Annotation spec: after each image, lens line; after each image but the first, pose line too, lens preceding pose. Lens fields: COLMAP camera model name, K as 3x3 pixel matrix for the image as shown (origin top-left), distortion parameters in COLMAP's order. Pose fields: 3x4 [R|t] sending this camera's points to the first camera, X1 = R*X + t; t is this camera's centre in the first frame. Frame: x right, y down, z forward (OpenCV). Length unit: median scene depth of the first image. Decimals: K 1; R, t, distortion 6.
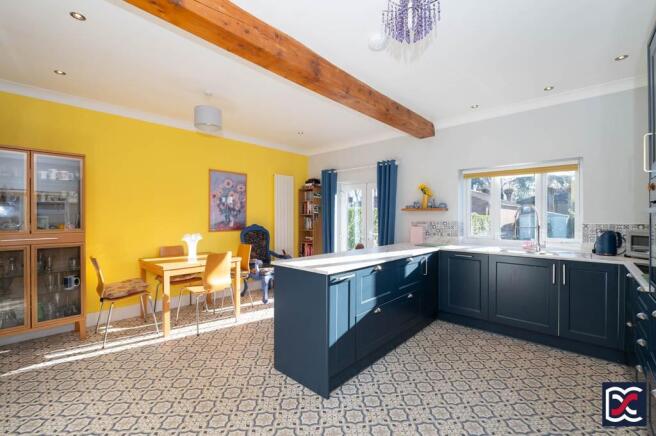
lens RADIAL K [[287.7, 0, 327.4], [0, 287.7, 215.1], [0, 0, 1]] dist [-0.000384, -0.000142]
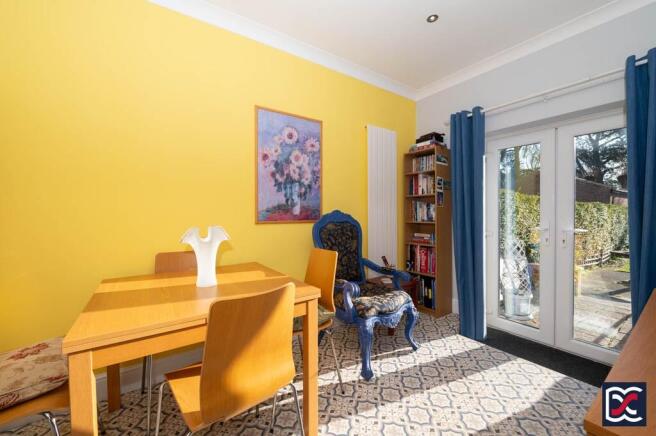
lens RADIAL K [[262.2, 0, 328.0], [0, 262.2, 218.0], [0, 0, 1]] dist [-0.001624, -0.000236]
pose [[0.978173, -0.000070, -0.207794, -0.203077], [0.005790, 0.999621, 0.026920, 0.039566], [0.207714, -0.027536, 0.977802, 0.621983]]
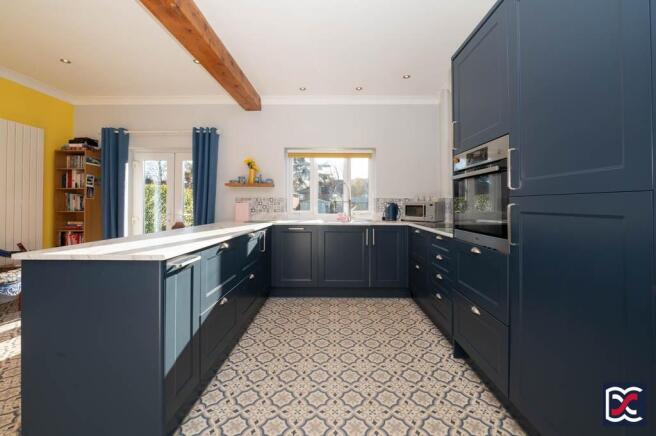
lens RADIAL K [[268.5, 0, 335.3], [0, 268.5, 201.7], [0, 0, 1]] dist [-0.002499, -0.000534]
pose [[0.736747, 0.011269, 0.676075, -0.055518], [-0.008974, 0.999936, -0.006888, 0.039249], [-0.676109, -0.000992, 0.736801, 0.155647]]
